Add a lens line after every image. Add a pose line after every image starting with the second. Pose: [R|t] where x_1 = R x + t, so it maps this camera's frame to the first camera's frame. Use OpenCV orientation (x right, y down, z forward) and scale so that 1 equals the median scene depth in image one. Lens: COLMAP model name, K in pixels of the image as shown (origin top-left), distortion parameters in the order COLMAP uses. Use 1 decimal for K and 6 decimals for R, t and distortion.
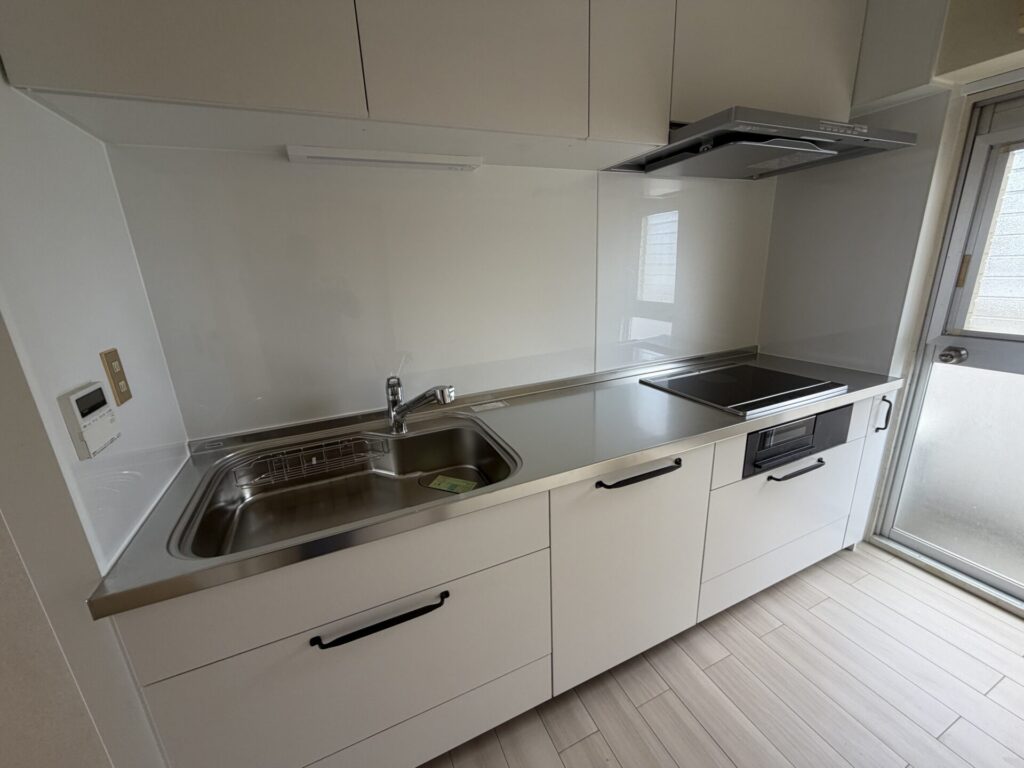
lens RADIAL K [[409.6, 0, 512.1], [0, 409.6, 378.9], [0, 0, 1]] dist [0.000253, 0.000676]
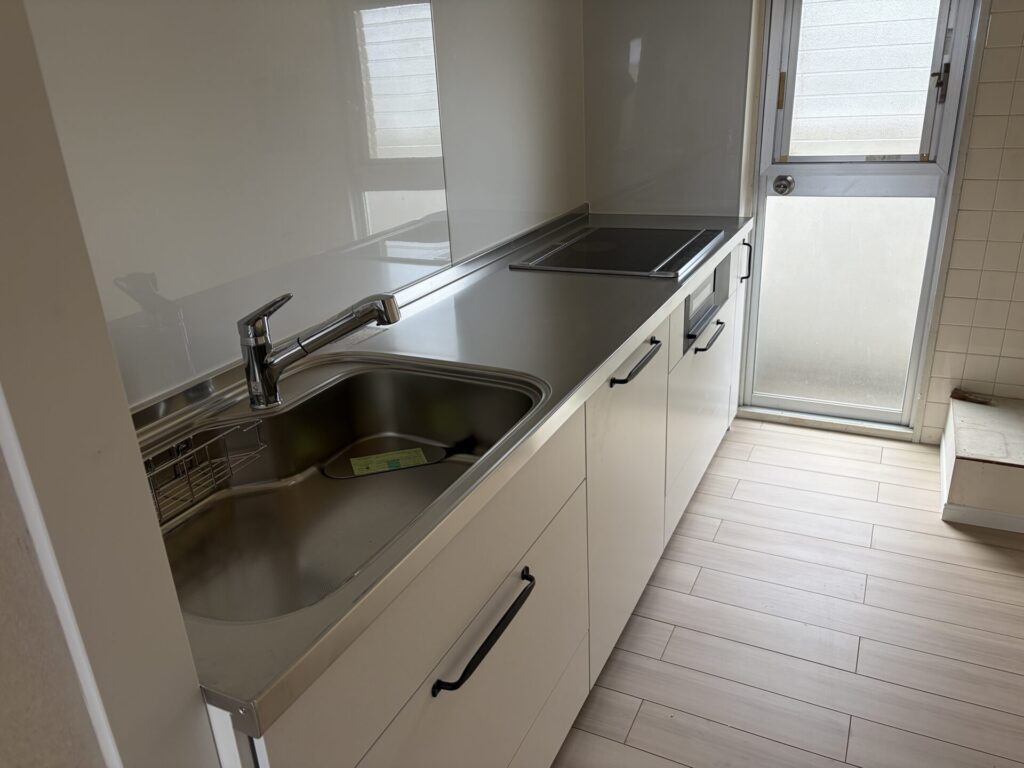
lens RADIAL K [[772.0, 0, 512.0], [0, 772.0, 384.0], [0, 0, 1]] dist [0.000211, 0.000515]
pose [[0.776520, -0.235995, 0.584228, -0.526980], [0.191760, 0.971741, 0.137653, 0.020748], [-0.600204, 0.005141, 0.799831, -0.016932]]
